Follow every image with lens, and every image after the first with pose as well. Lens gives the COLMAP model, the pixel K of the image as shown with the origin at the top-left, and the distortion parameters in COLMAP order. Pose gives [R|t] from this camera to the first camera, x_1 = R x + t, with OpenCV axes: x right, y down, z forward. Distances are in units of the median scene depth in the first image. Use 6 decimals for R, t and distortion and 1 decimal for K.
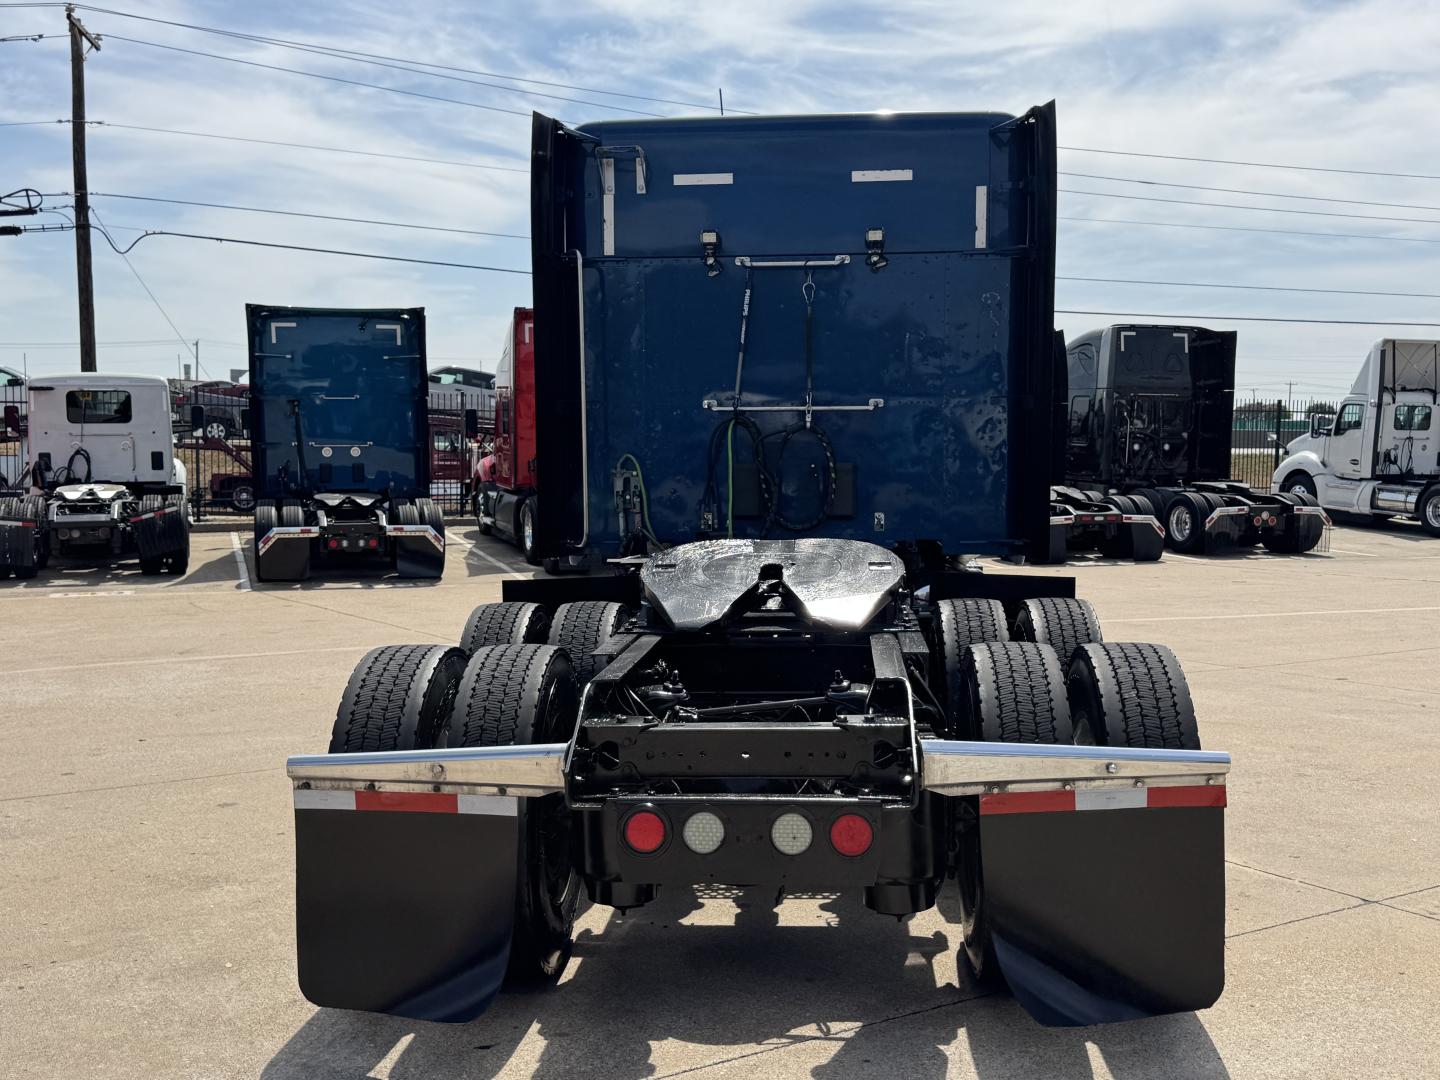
lens RADIAL K [[1500.4, 0, 704.2], [0, 1500.4, 541.3], [0, 0, 1]] dist [0.238458, -0.478097]
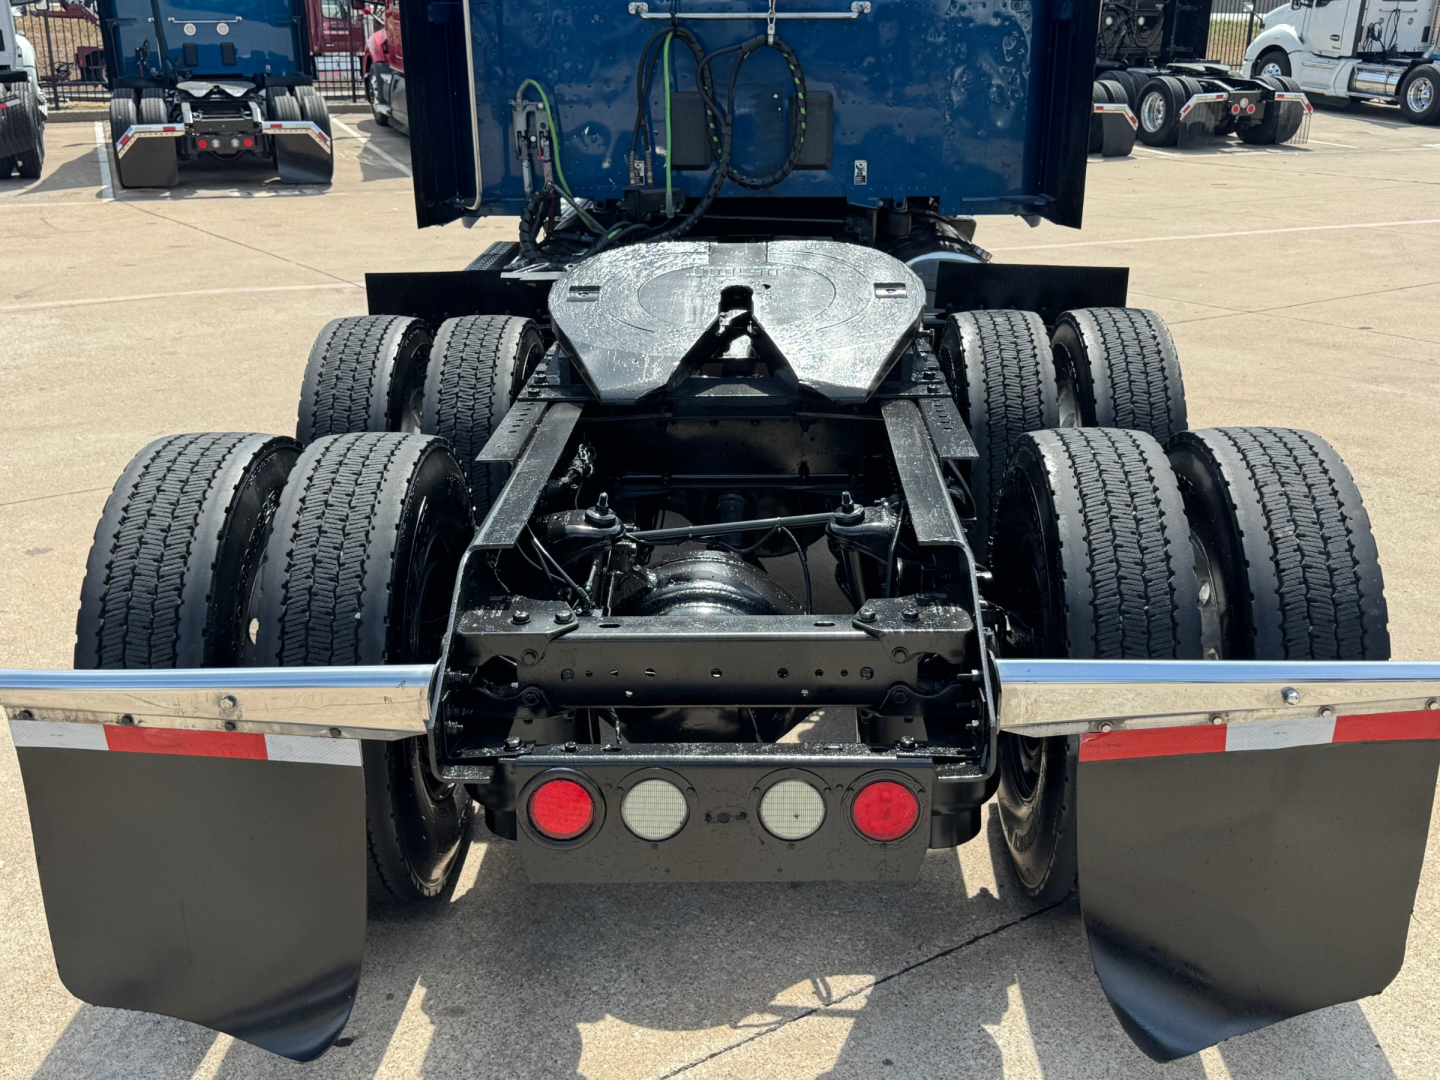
lens RADIAL K [[1512.4, 0, 720.0], [0, 1512.4, 540.0], [0, 0, 1]] dist [0.196054, -0.455582]
pose [[0.998324, -0.020045, 0.054291, -0.003386], [0.004756, 0.963344, 0.268228, -0.057484], [-0.057677, -0.267520, 0.961824, 0.267778]]
